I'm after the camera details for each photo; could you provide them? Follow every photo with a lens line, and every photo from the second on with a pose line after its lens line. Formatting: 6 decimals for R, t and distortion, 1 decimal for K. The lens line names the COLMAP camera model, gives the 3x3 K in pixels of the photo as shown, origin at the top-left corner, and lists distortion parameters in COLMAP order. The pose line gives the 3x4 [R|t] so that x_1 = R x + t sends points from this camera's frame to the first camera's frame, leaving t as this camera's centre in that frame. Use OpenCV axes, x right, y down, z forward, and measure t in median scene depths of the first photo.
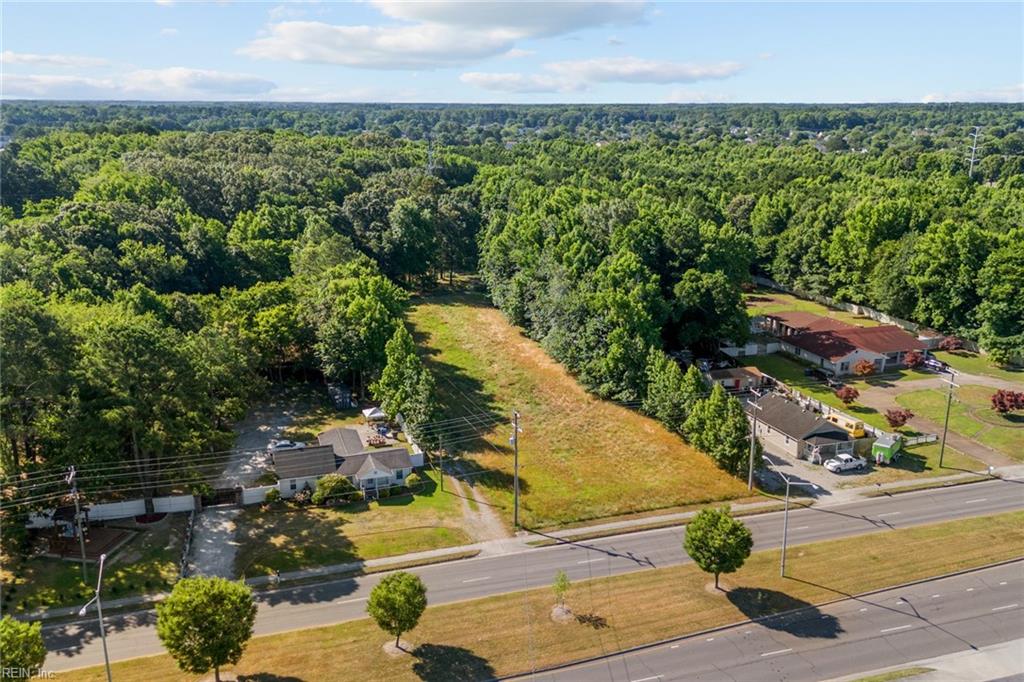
lens RADIAL K [[883.0, 0, 510.7], [0, 883.0, 342.6], [0, 0, 1]] dist [0.048059, -0.024995]
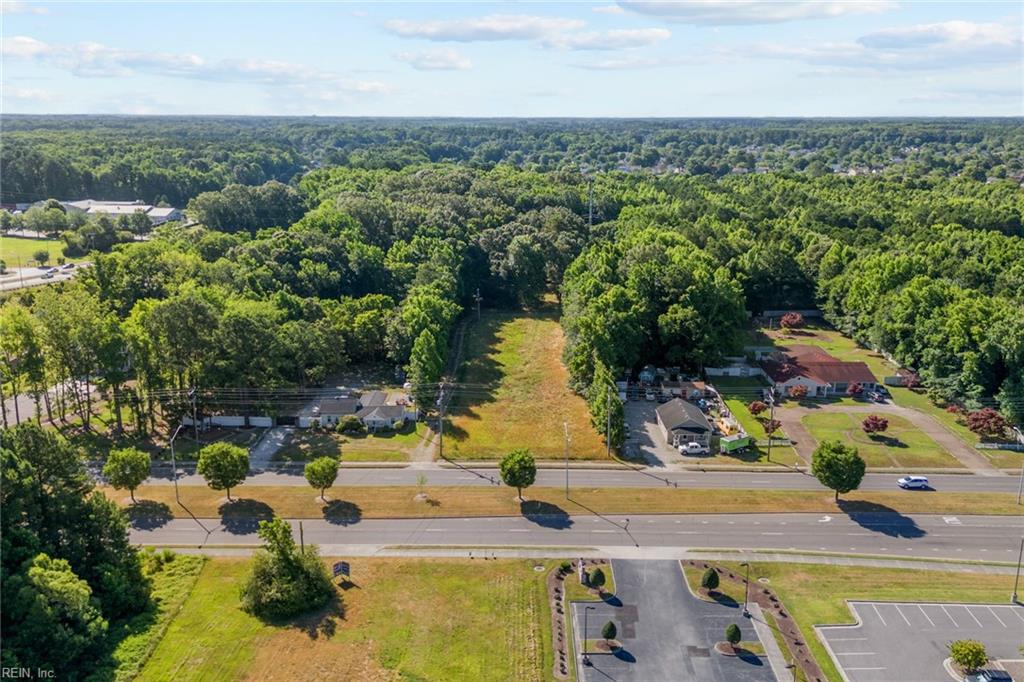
lens RADIAL K [[883.0, 0, 514.3], [0, 883.0, 341.5], [0, 0, 1]] dist [0.048059, -0.024995]
pose [[0.949833, 0.078372, -0.302777, 0.463203], [-0.083949, 0.996455, -0.005425, -0.001766], [0.301279, 0.030571, 0.953046, -0.377009]]
